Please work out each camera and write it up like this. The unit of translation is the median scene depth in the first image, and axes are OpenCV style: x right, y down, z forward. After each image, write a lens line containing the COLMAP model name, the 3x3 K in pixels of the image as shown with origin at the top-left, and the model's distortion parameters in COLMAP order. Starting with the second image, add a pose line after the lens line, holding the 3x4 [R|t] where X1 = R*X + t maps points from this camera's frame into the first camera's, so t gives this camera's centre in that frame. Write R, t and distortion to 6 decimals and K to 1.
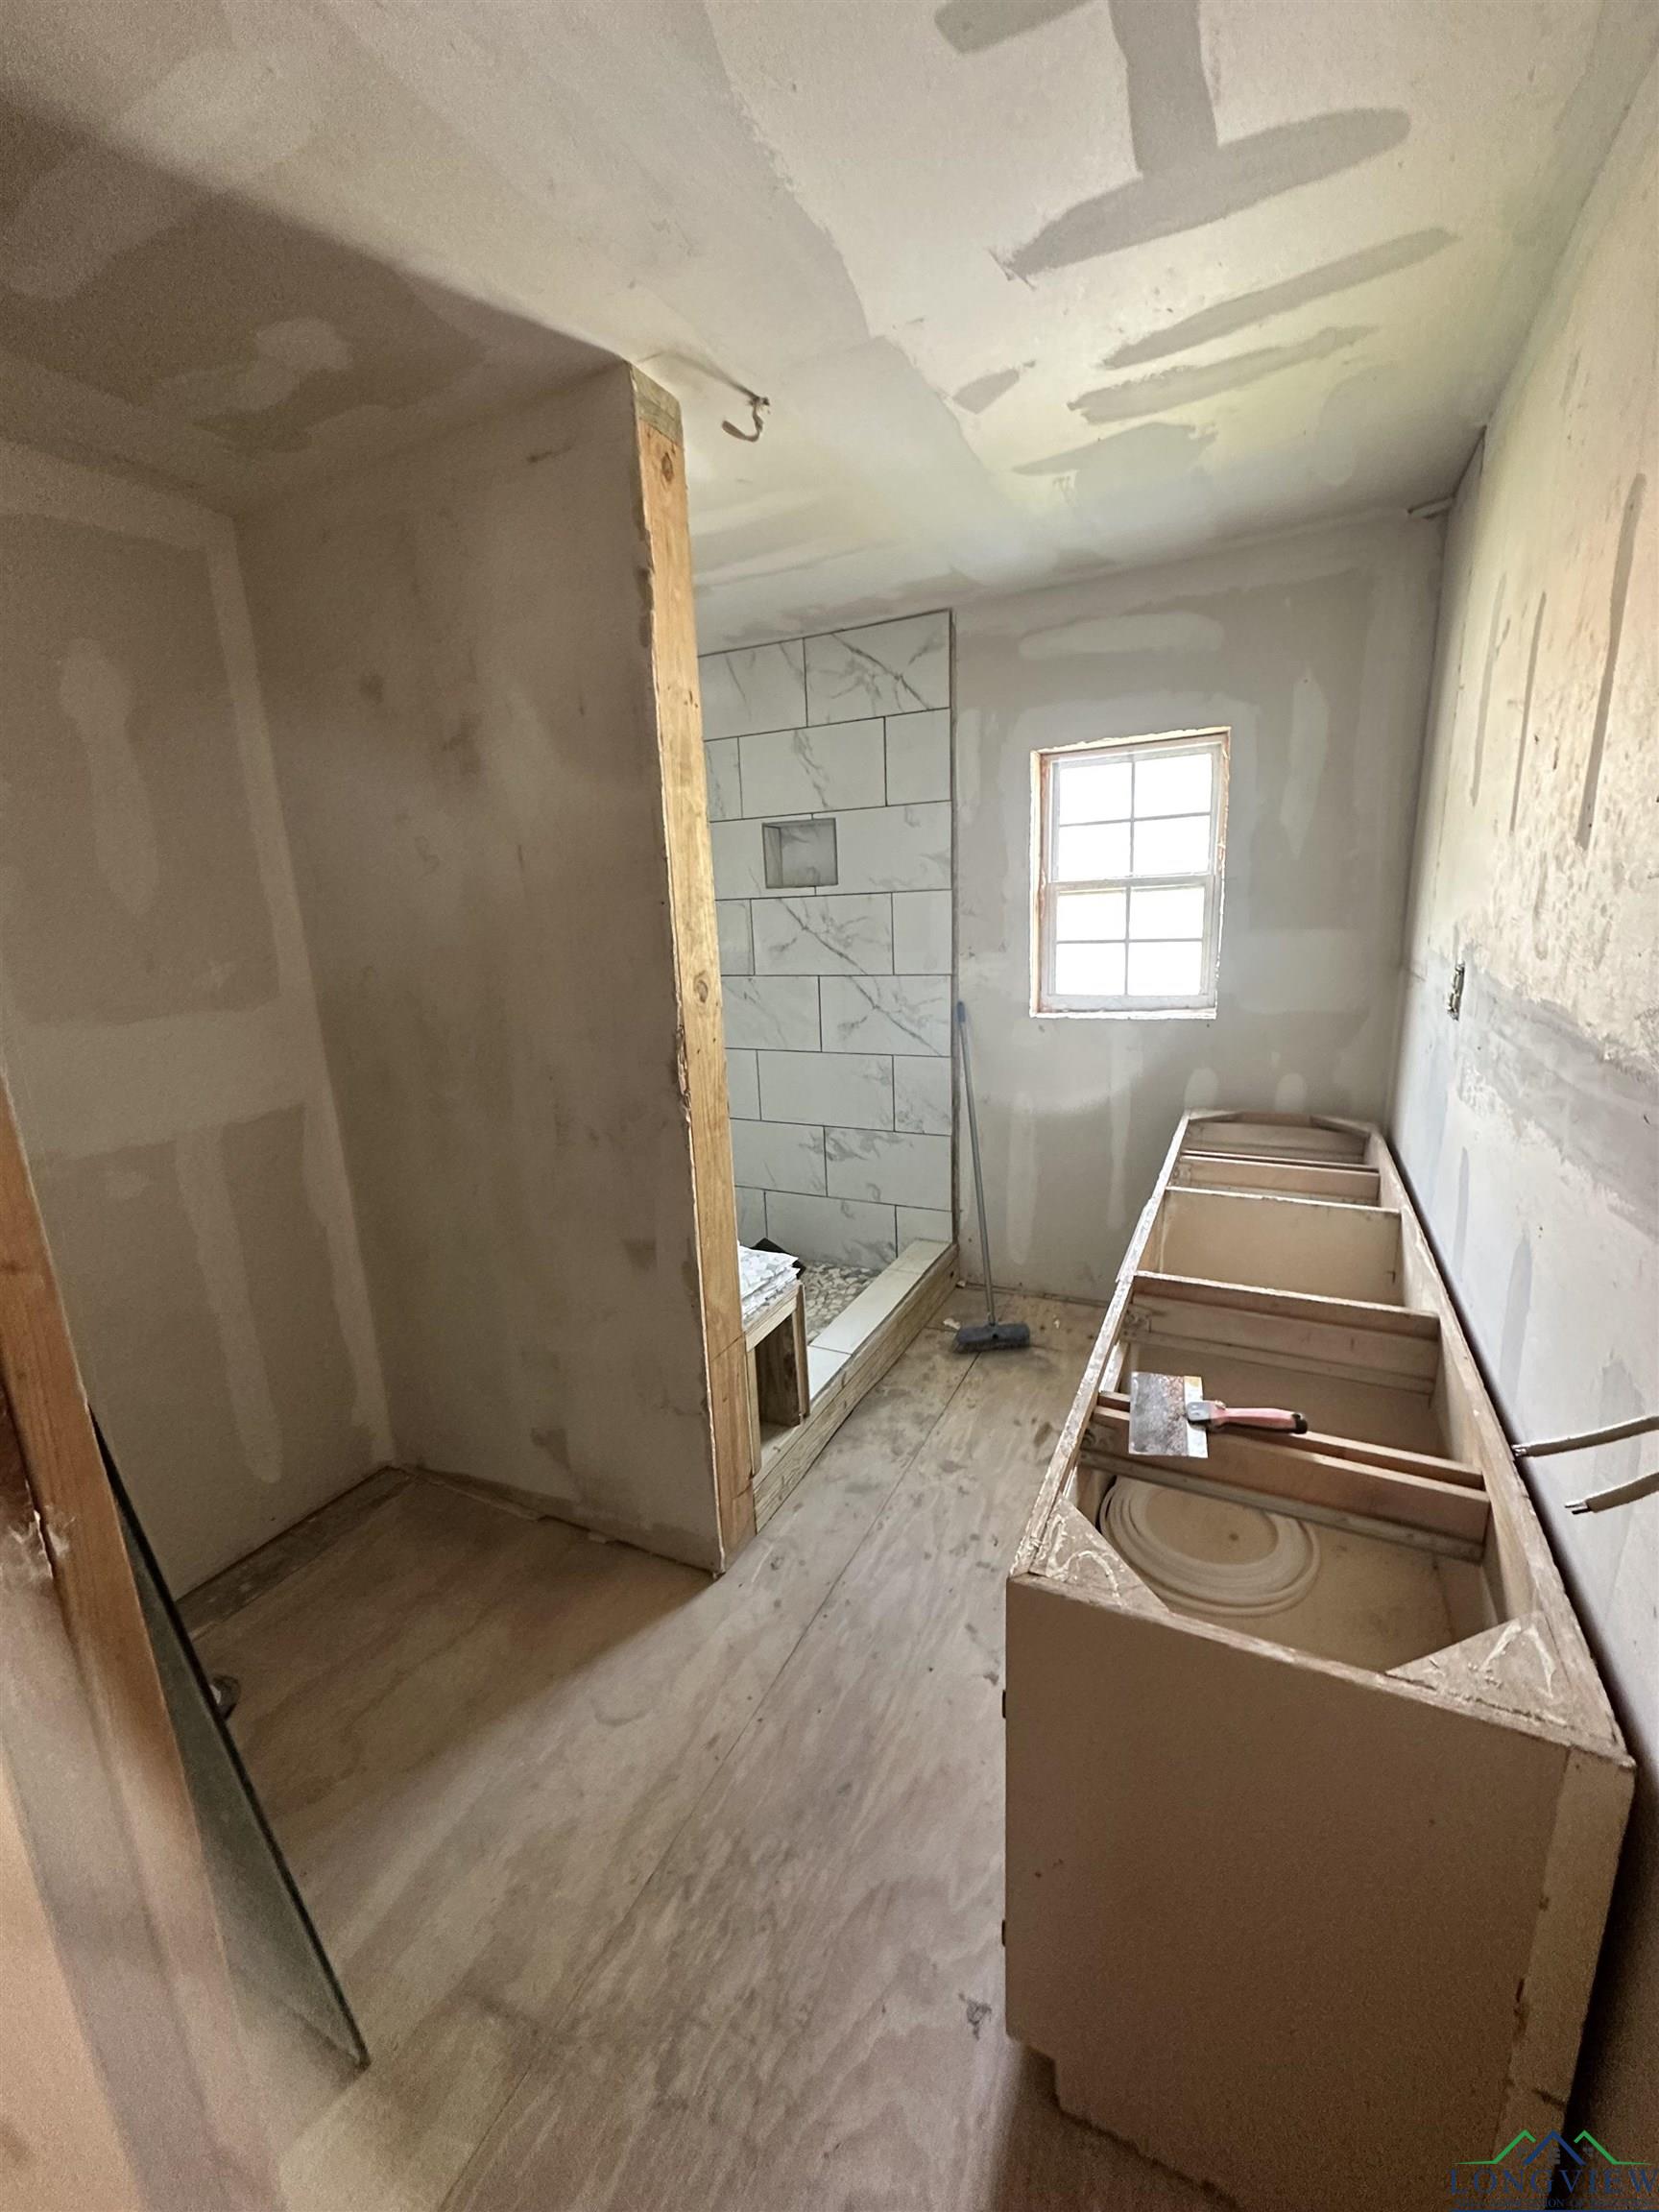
lens RADIAL K [[882.1, 0, 829.5], [0, 882.1, 1104.6], [0, 0, 1]] dist [-0.001115, 0.000344]
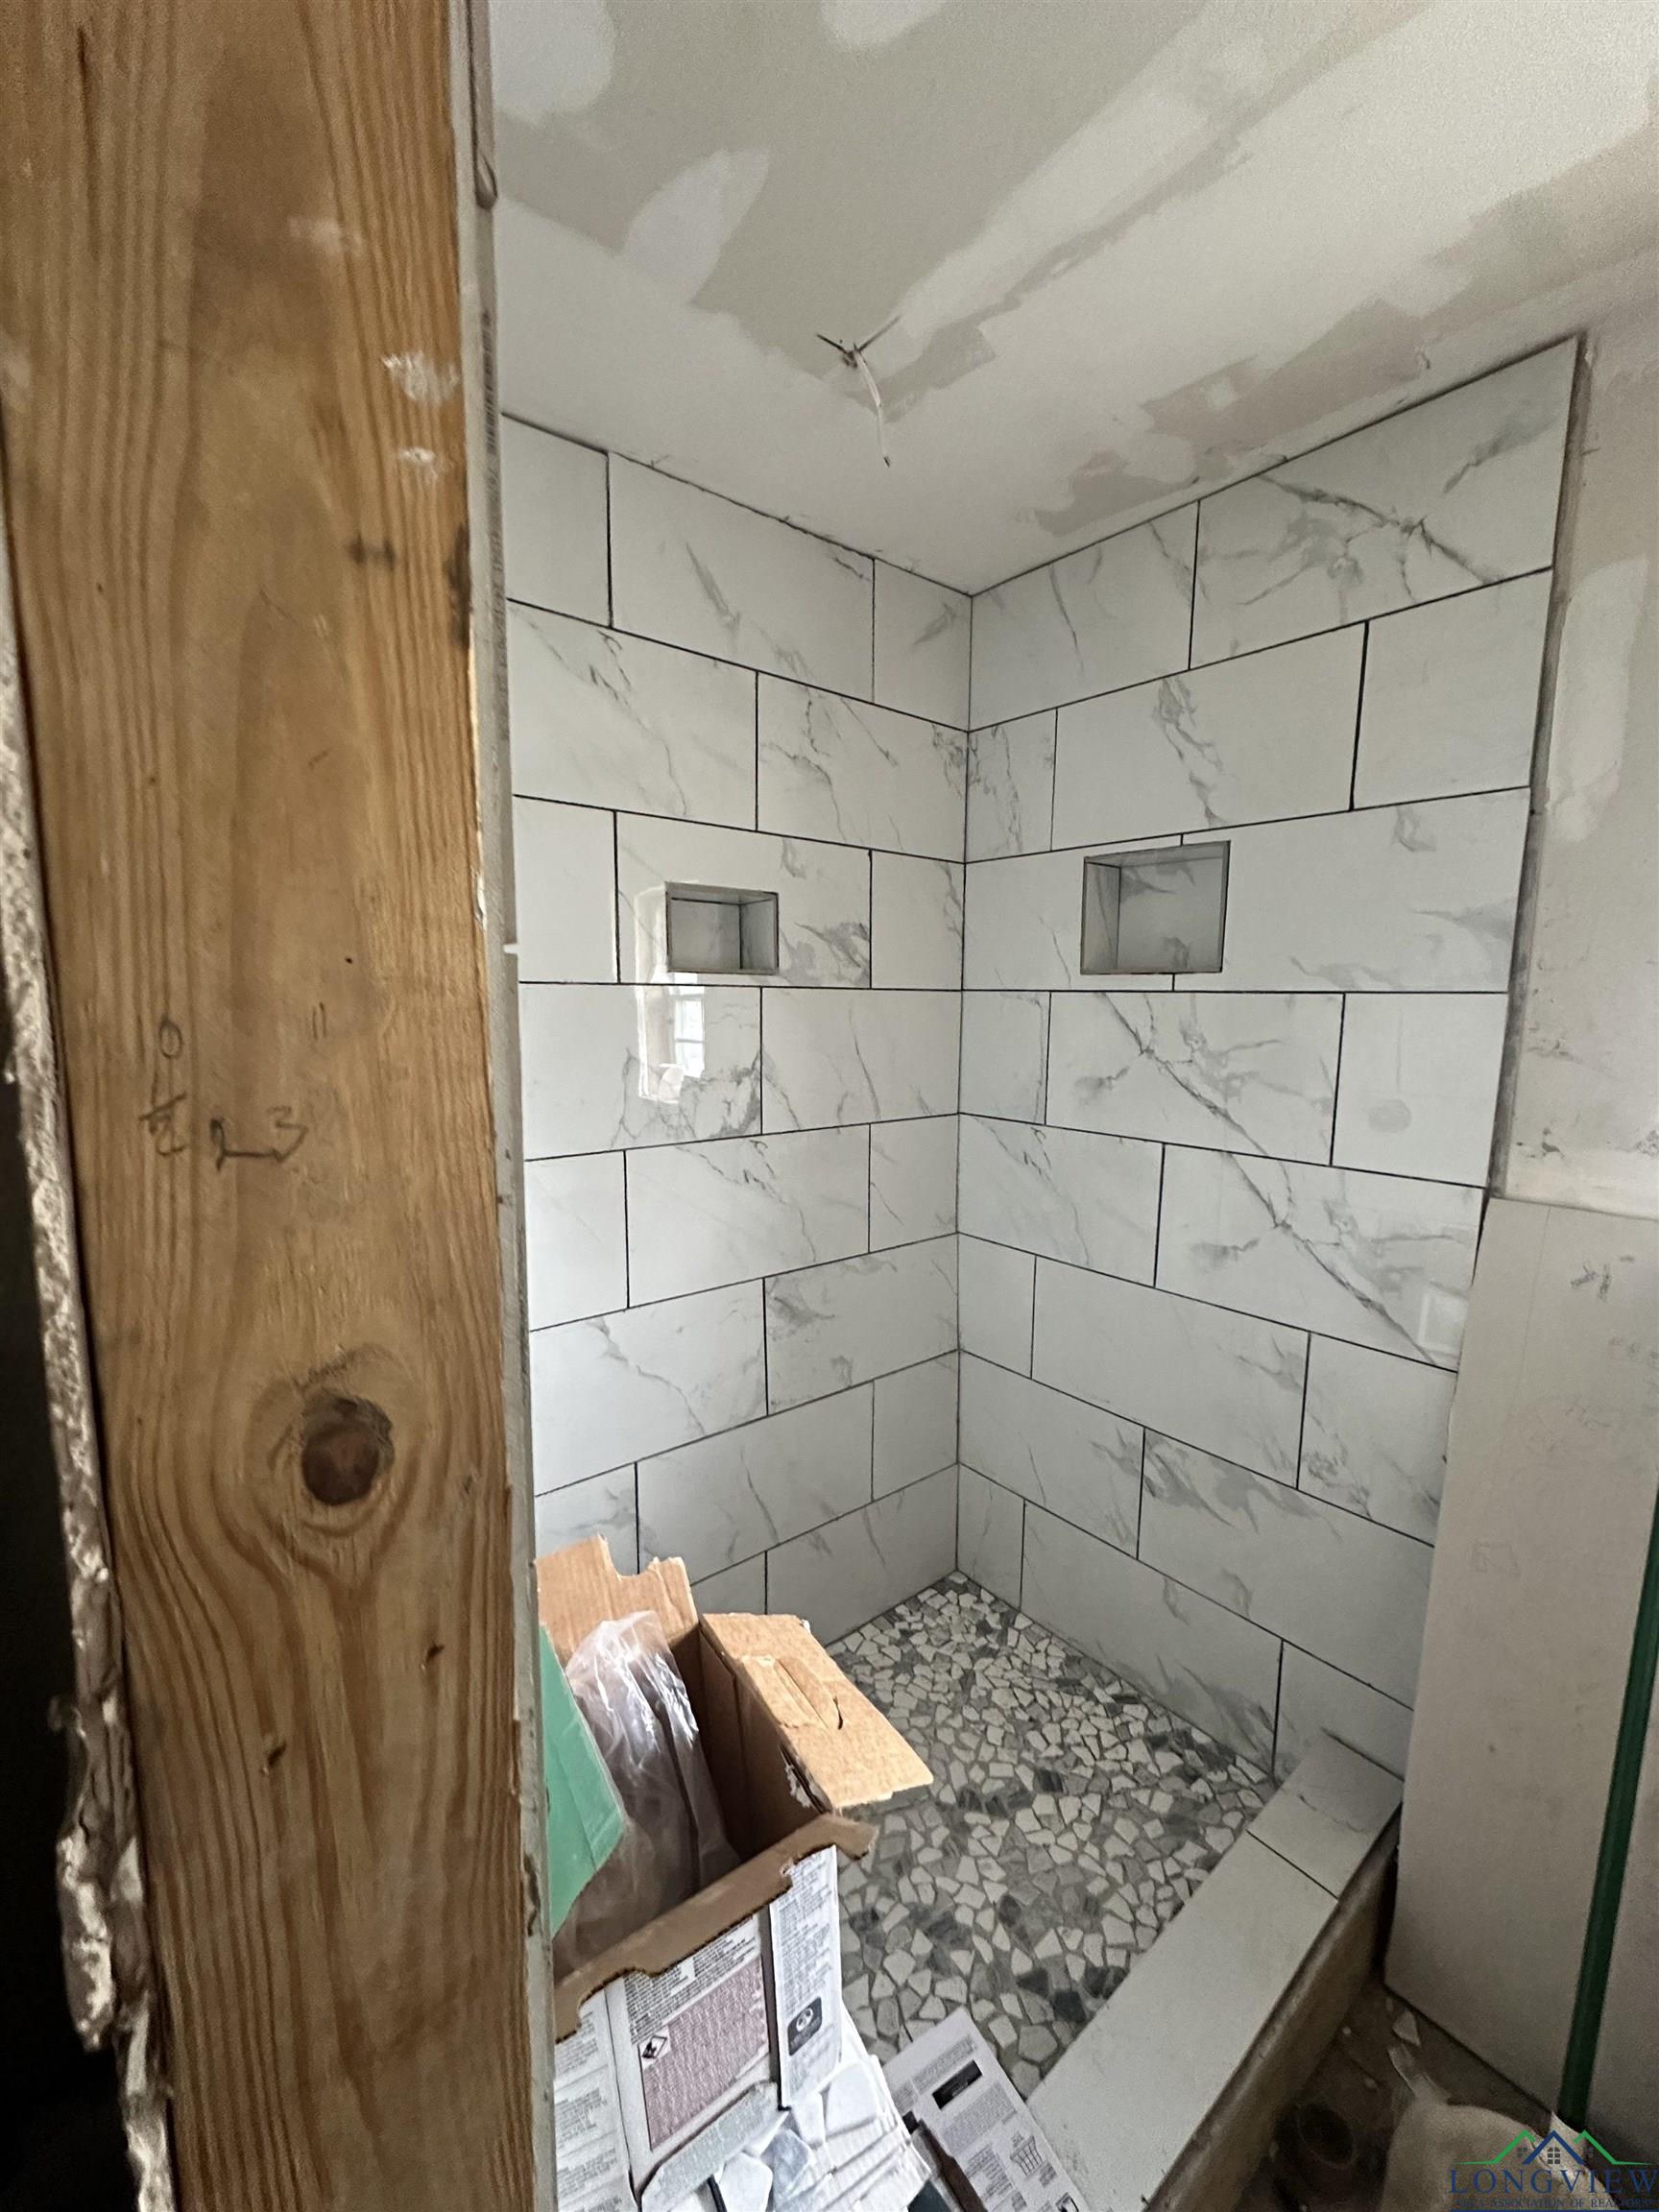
lens RADIAL K [[882.1, 0, 824.1], [0, 882.1, 1107.6], [0, 0, 1]] dist [-0.001115, 0.000344]
pose [[0.906491, 0.099349, -0.410370, 0.017724], [-0.132115, 0.989859, -0.052195, -0.115959], [0.401023, 0.101530, 0.910424, 0.455887]]
